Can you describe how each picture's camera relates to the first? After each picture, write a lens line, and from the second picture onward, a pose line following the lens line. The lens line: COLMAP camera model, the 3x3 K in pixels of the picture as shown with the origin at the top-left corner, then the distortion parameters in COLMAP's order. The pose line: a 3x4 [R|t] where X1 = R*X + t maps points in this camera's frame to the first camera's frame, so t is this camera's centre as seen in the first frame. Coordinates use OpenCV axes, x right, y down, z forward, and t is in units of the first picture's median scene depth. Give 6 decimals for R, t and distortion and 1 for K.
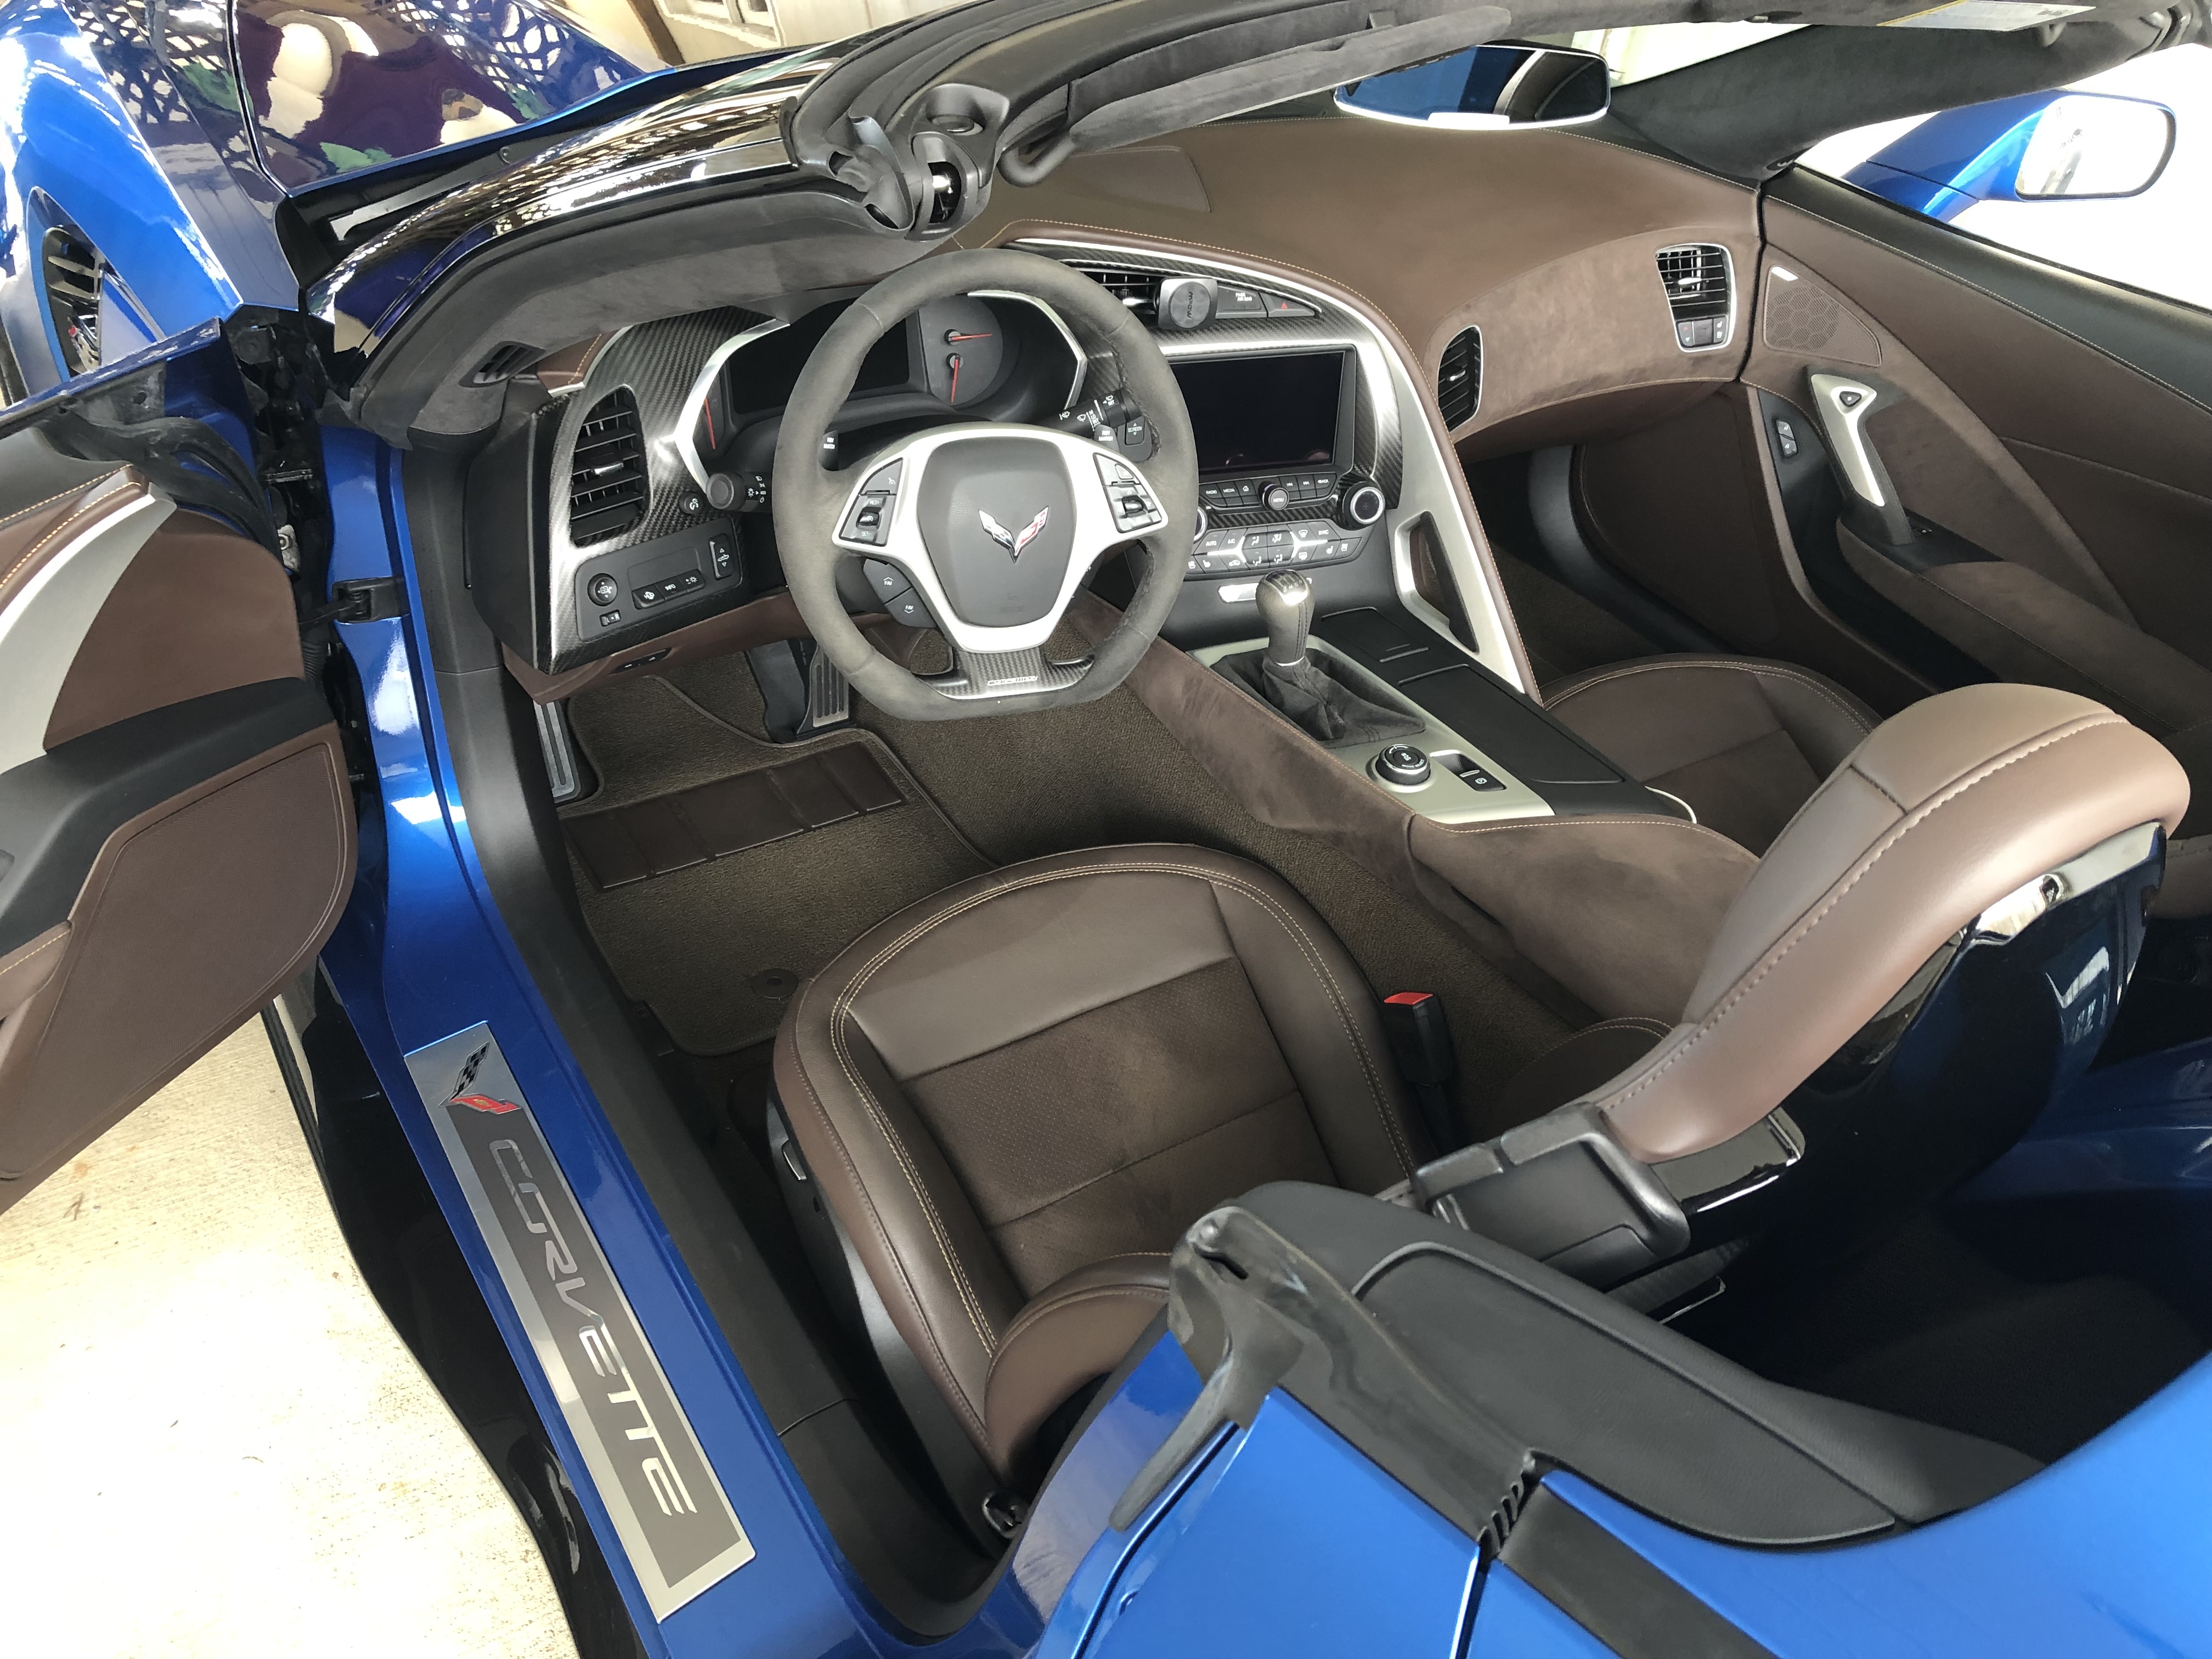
lens RADIAL K [[1784.3, 0, 1106.0], [0, 1784.3, 829.5], [0, 0, 1]] dist [0.080658, -0.085570]
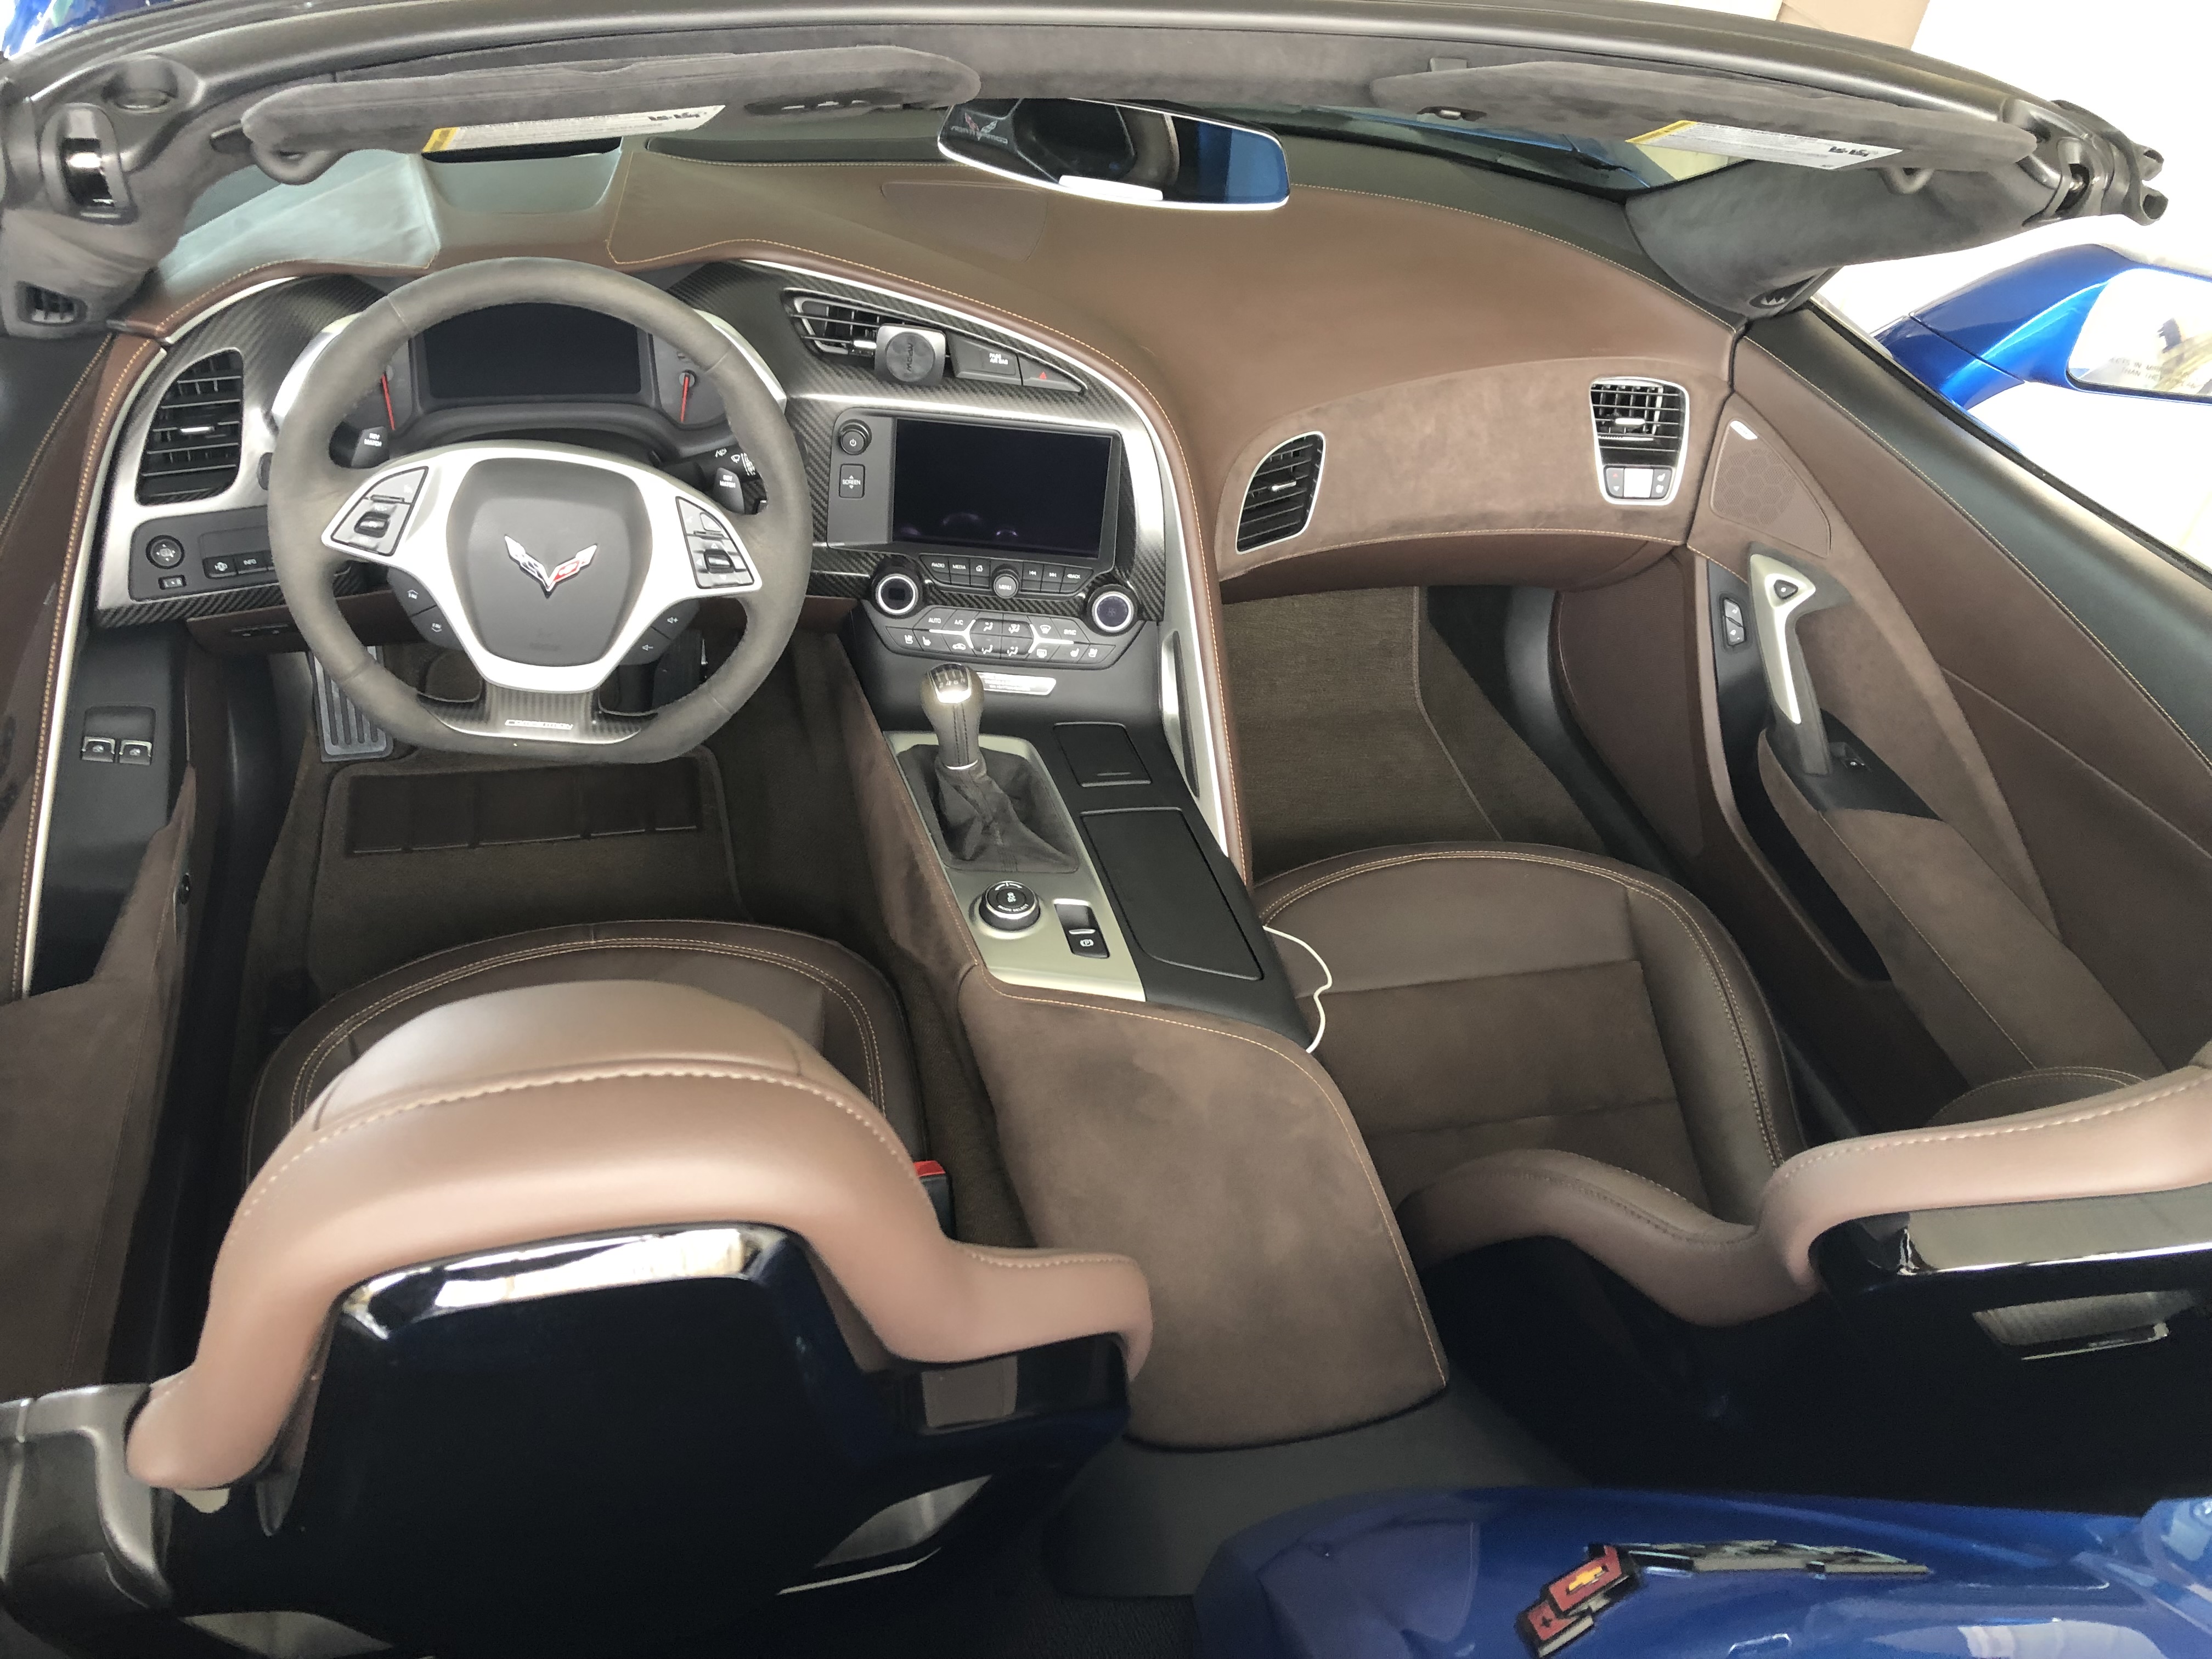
lens RADIAL K [[1790.9, 0, 1106.0], [0, 1790.9, 829.5], [0, 0, 1]] dist [0.088636, -0.151446]
pose [[0.949059, 0.204311, -0.239885, 0.380788], [-0.208274, 0.978029, 0.008995, -0.083137], [0.236452, 0.041425, 0.970760, 0.144325]]
